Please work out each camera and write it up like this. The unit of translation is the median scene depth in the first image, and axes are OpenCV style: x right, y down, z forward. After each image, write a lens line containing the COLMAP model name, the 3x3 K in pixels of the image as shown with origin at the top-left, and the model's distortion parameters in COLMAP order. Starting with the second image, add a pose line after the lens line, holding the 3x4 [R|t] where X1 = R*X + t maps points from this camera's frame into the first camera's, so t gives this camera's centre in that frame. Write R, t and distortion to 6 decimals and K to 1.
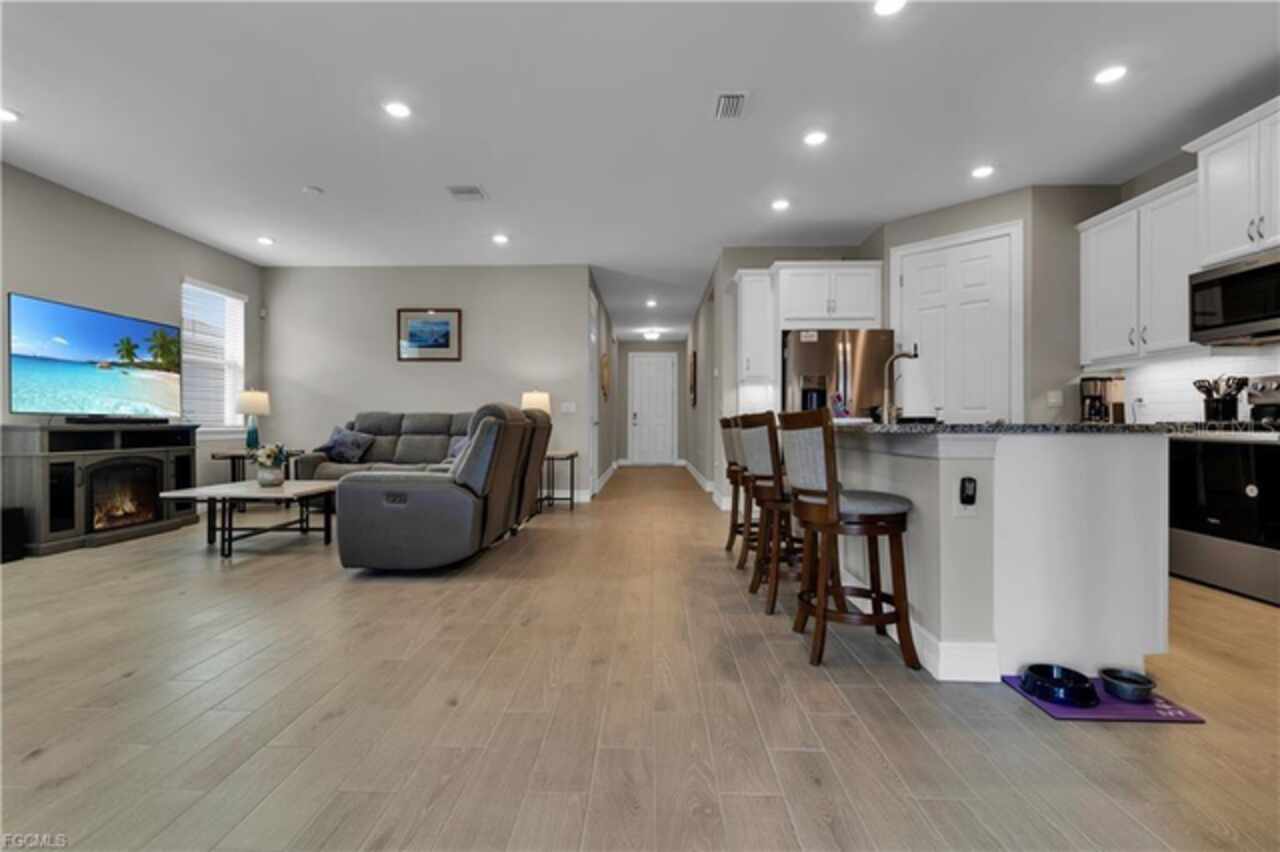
lens RADIAL K [[597.3, 0, 636.6], [0, 597.3, 422.2], [0, 0, 1]] dist [0.002712, 0.000545]
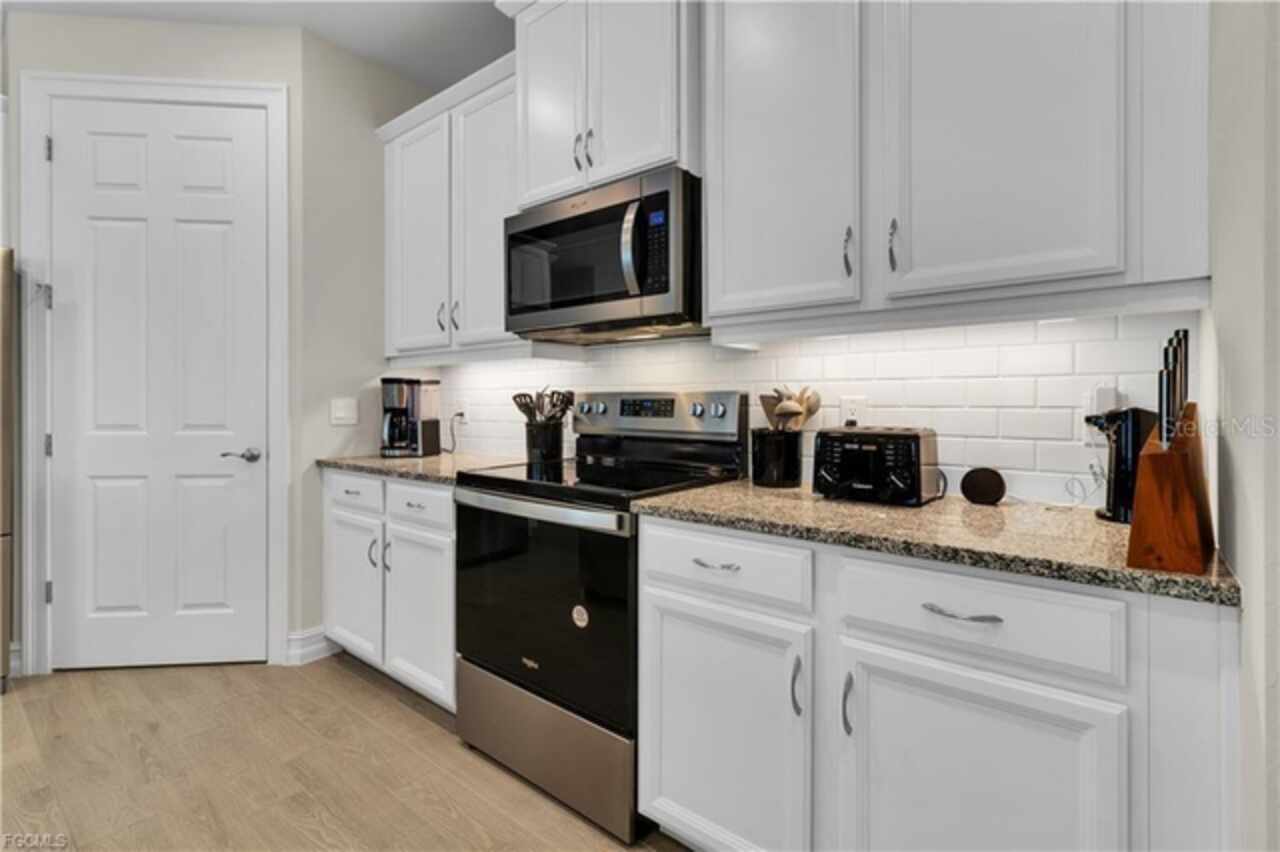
lens RADIAL K [[597.3, 0, 636.6], [0, 597.3, 422.2], [0, 0, 1]] dist [0.002712, 0.000545]
pose [[0.616011, -0.023243, 0.787394, 0.513873], [-0.005117, 0.999425, 0.033506, -0.061672], [-0.787721, -0.024669, 0.615538, 0.509471]]
